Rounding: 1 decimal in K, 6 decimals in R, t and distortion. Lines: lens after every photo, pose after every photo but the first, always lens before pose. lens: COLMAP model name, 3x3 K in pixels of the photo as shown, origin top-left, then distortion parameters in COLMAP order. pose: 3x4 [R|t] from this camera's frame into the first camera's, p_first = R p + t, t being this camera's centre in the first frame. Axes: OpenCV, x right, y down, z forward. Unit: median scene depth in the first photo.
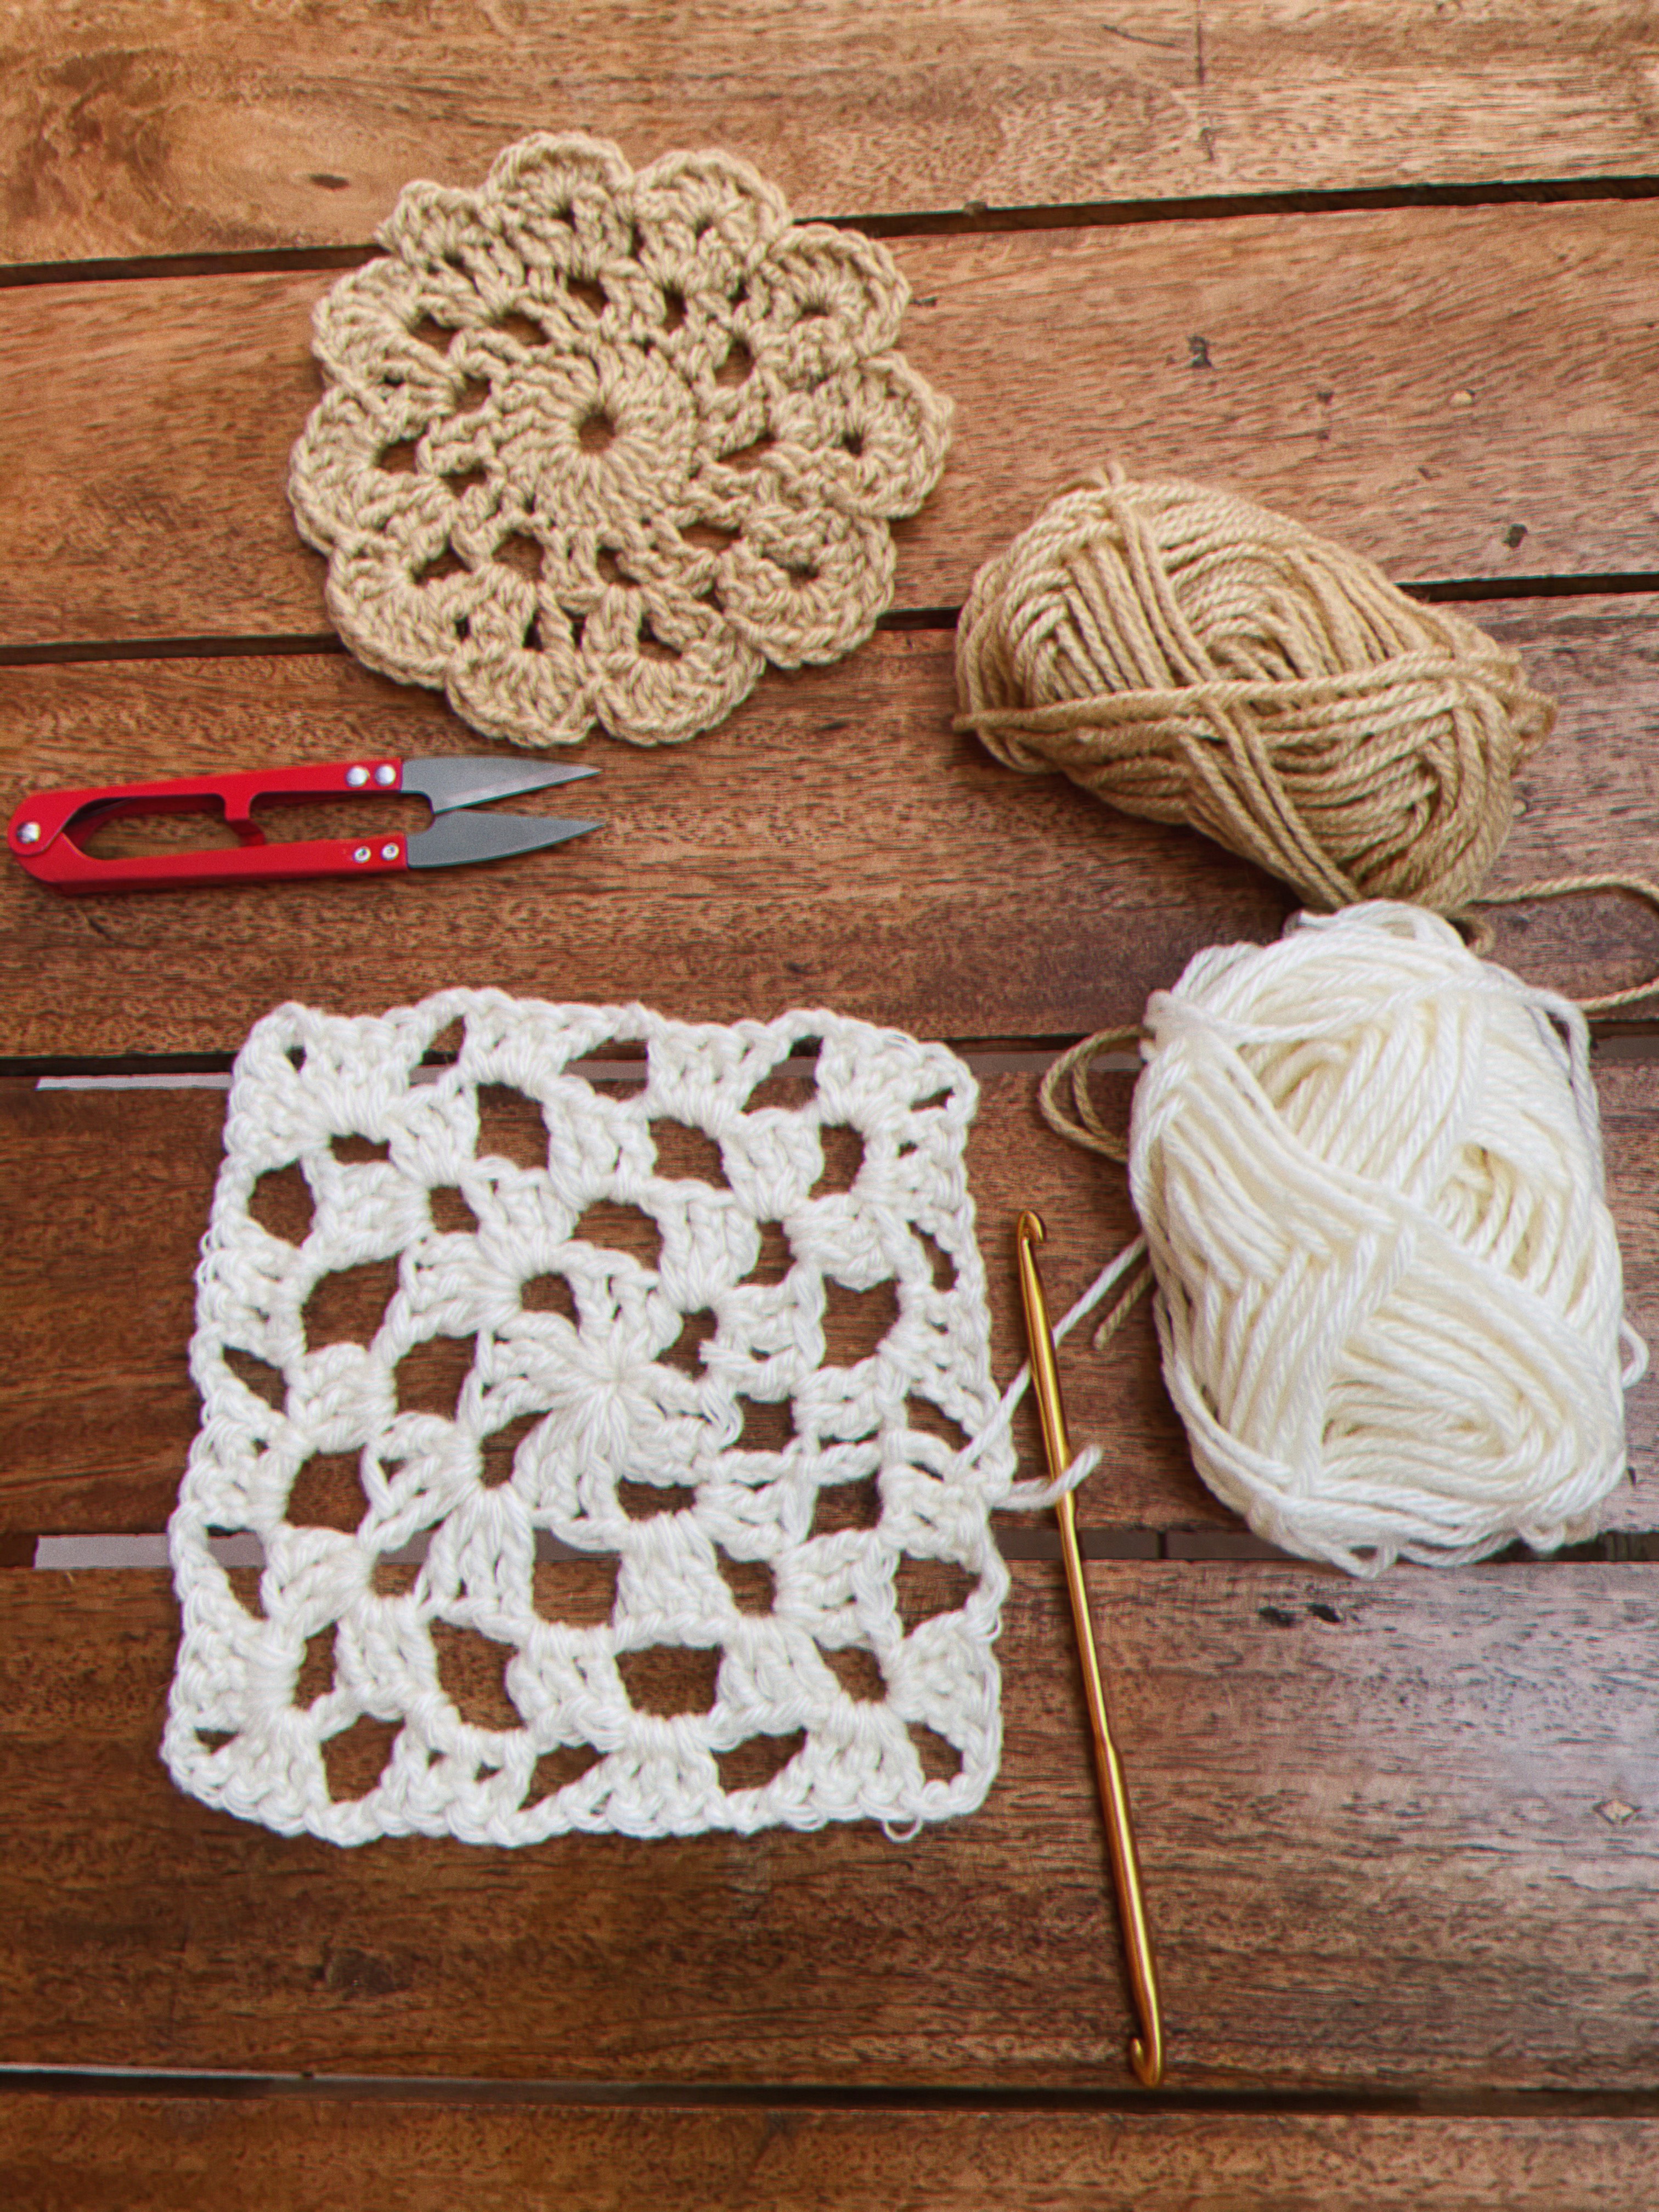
lens RADIAL K [[1699.4, 0, 846.5], [0, 1699.4, 1096.3], [0, 0, 1]] dist [0.117606, -0.186044]
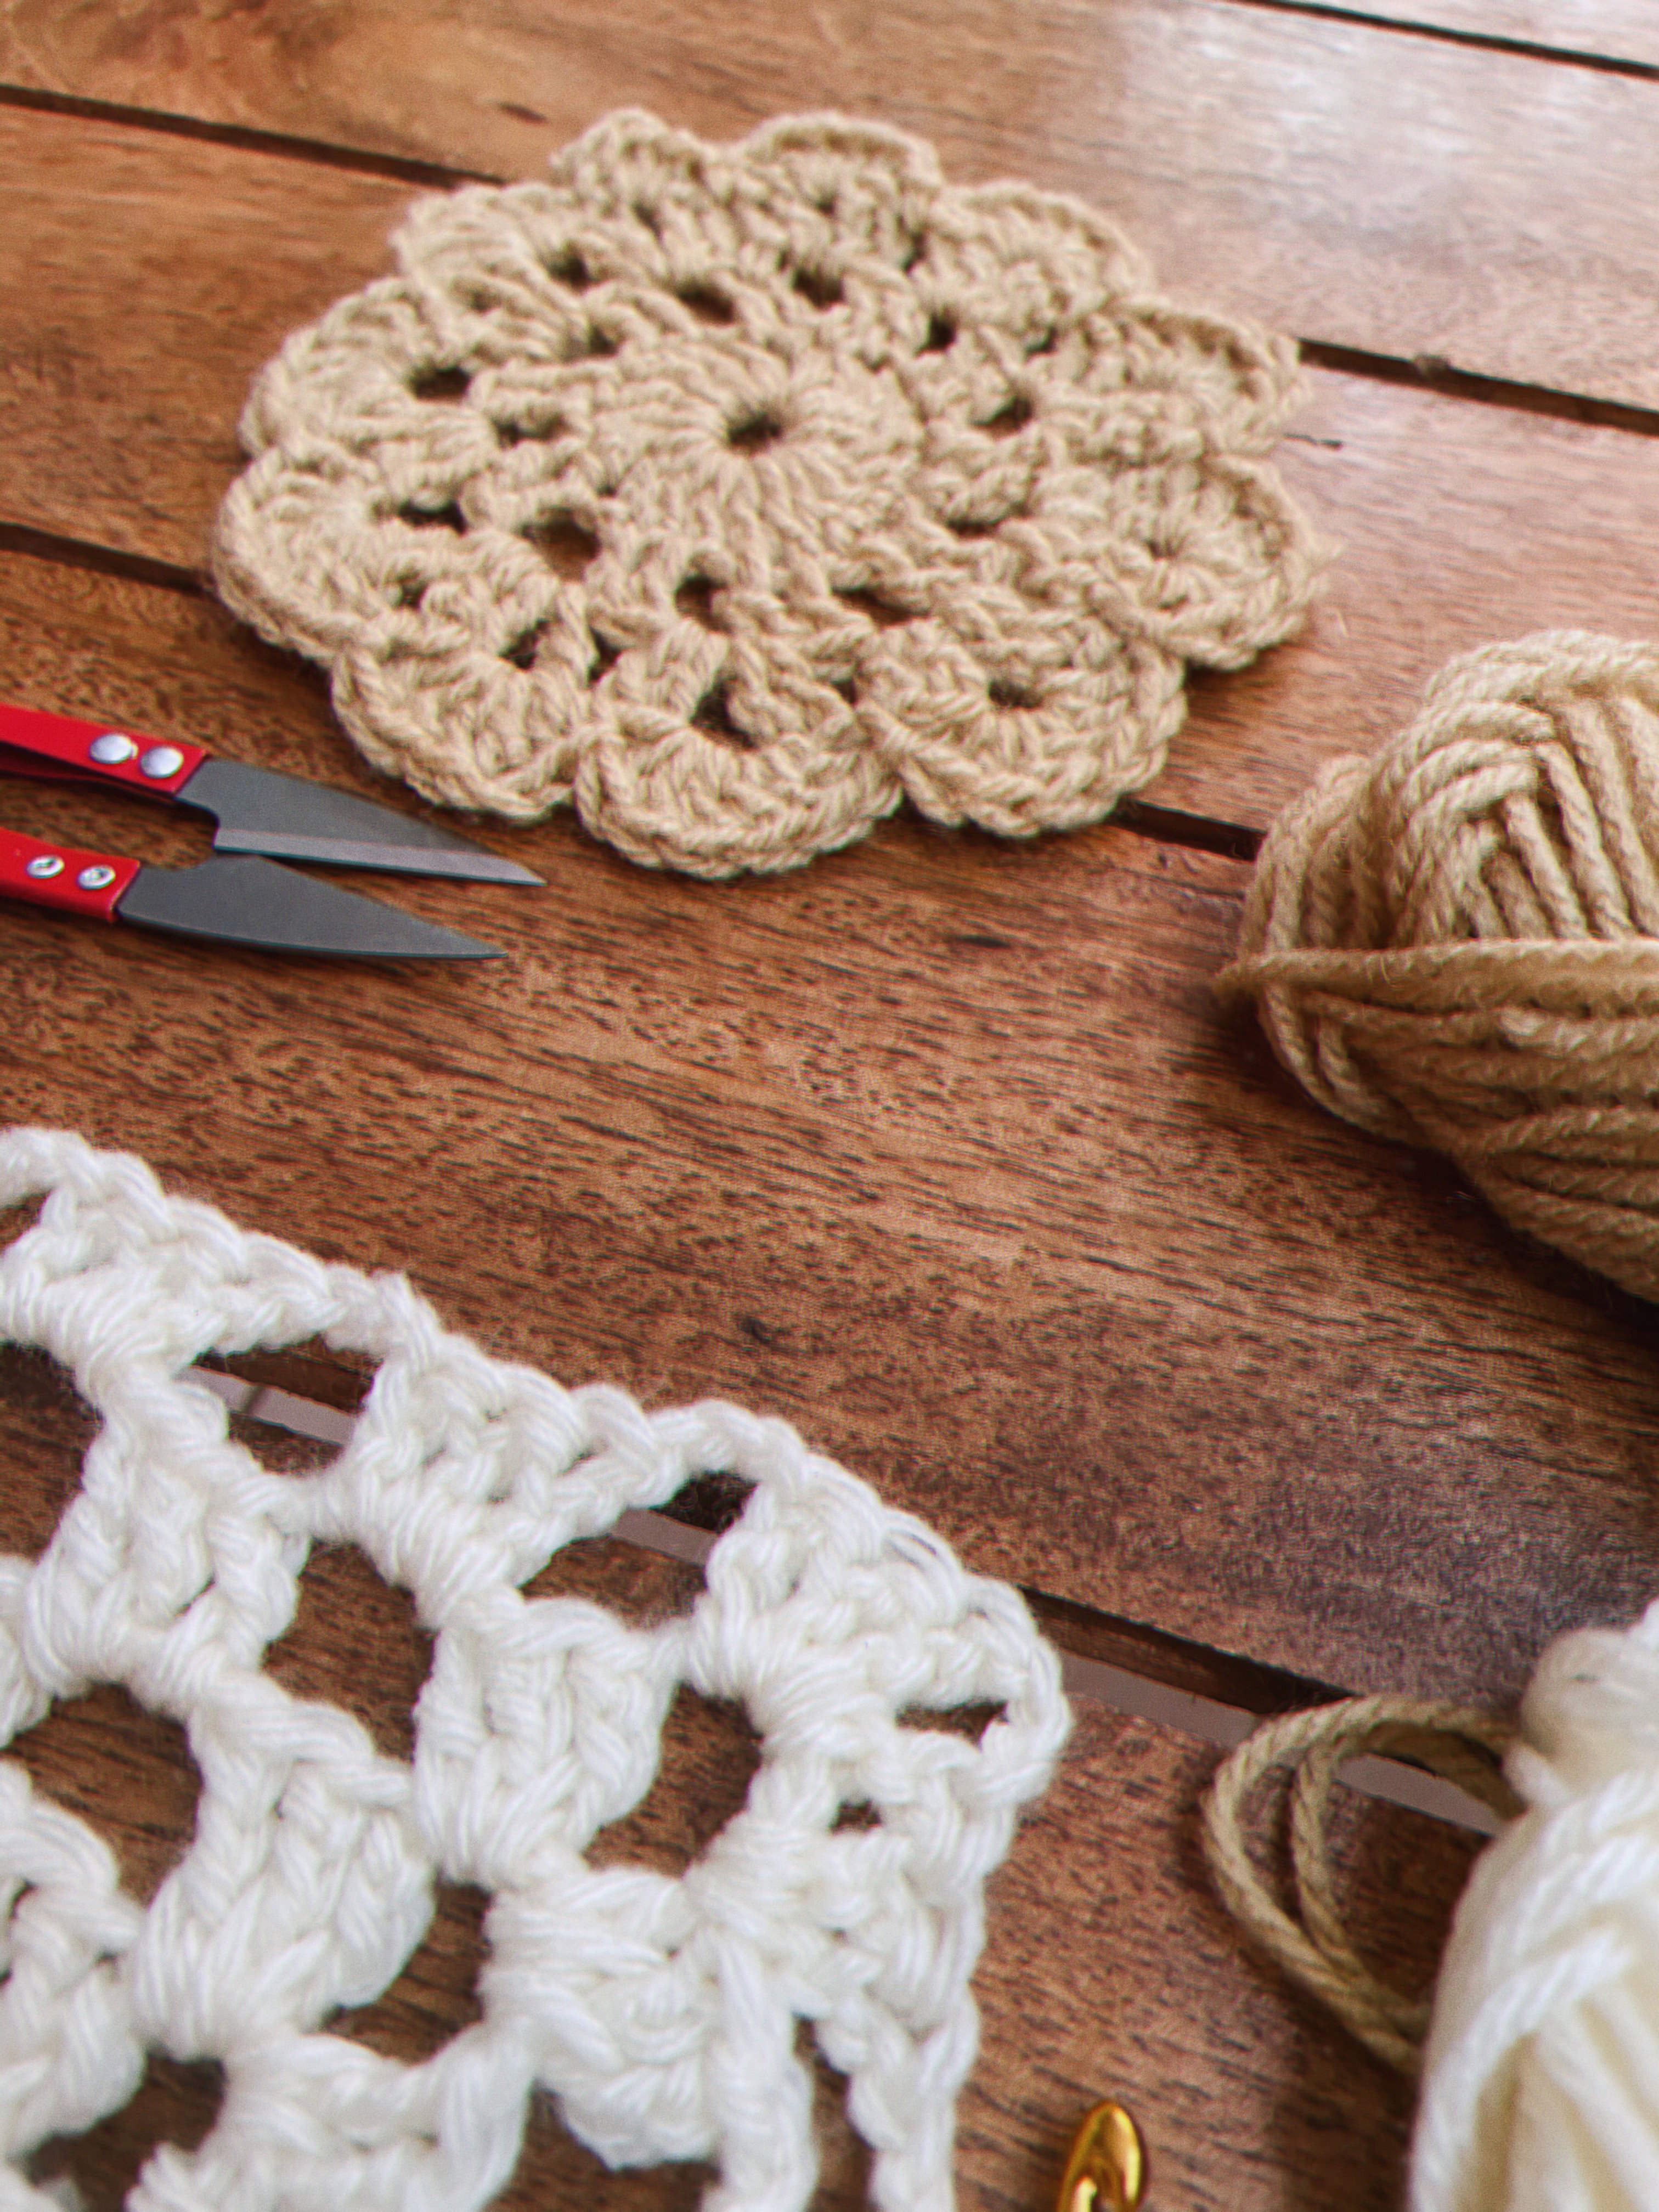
lens RADIAL K [[1699.4, 0, 846.5], [0, 1699.4, 1096.3], [0, 0, 1]] dist [0.117606, -0.186044]
pose [[0.945138, 0.308836, -0.106465, 0.022990], [-0.326358, 0.878391, -0.349171, 0.023260], [-0.014319, 0.364761, 0.930991, 0.531902]]
